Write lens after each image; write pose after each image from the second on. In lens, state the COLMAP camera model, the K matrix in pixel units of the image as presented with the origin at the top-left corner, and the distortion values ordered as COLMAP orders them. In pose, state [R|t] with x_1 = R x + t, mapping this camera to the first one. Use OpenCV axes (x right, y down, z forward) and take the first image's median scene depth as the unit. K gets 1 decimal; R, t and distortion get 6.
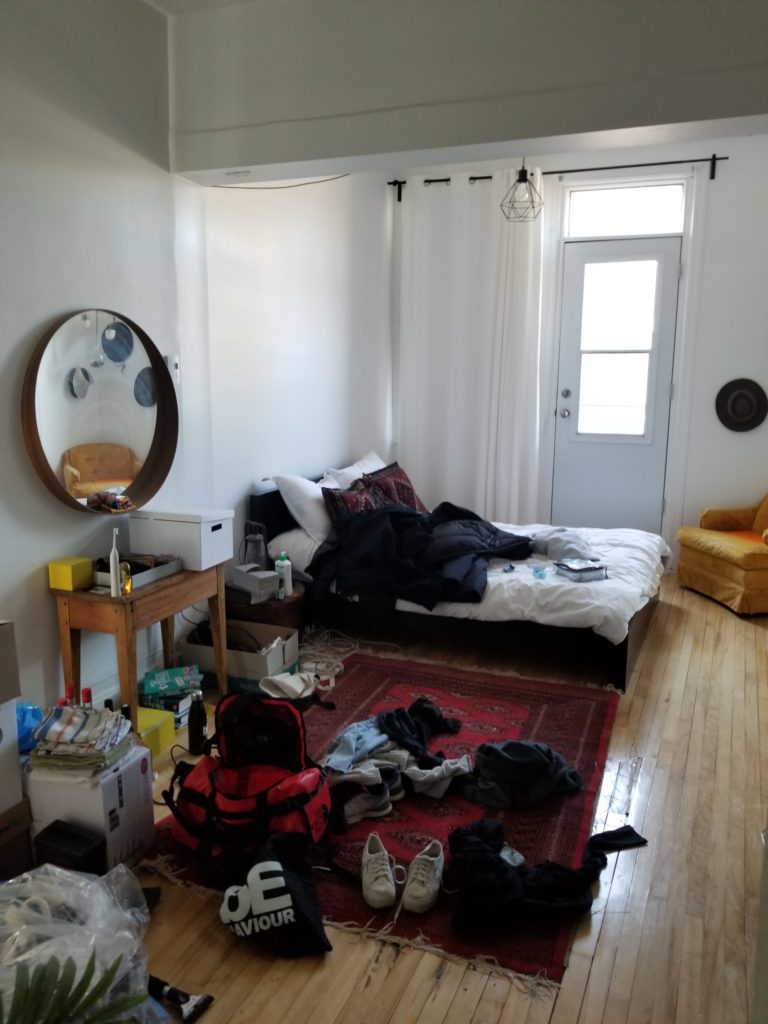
lens RADIAL K [[784.7, 0, 382.7], [0, 784.7, 510.7], [0, 0, 1]] dist [0.050290, 0.000484]
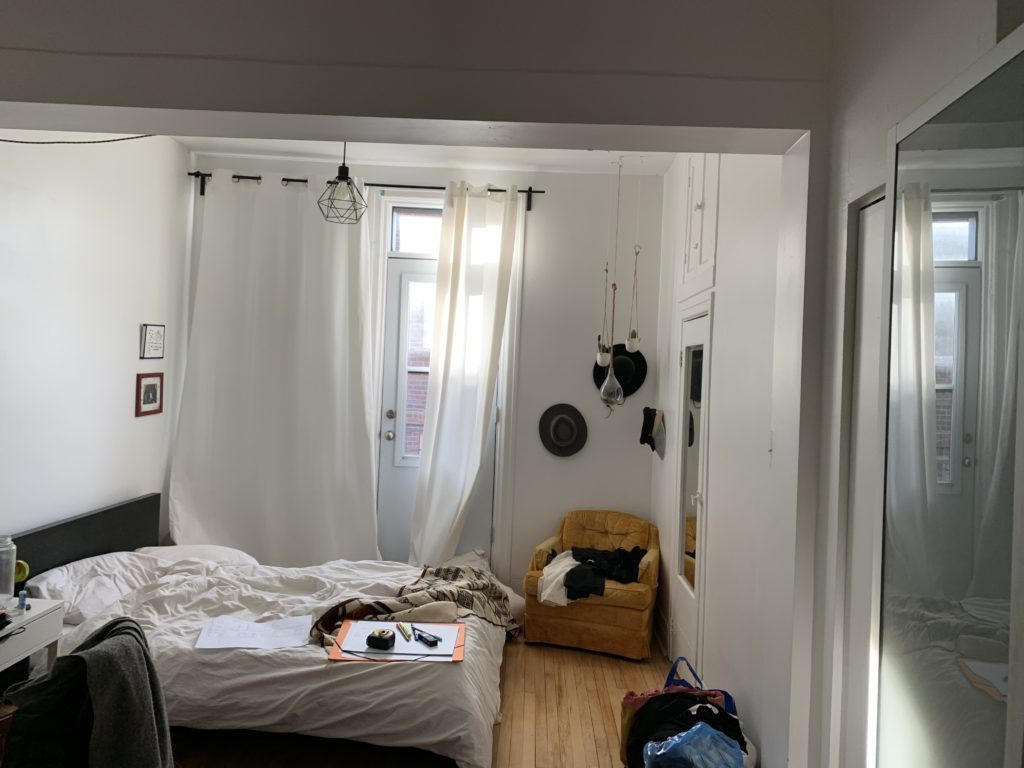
lens RADIAL K [[771.3, 0, 511.4], [0, 771.3, 380.1], [0, 0, 1]] dist [0.006108, 0.000515]
pose [[0.921941, 0.040488, 0.385208, 0.023236], [0.029638, 0.984231, -0.174384, -0.032583], [-0.386195, 0.172189, 0.906203, 0.162919]]
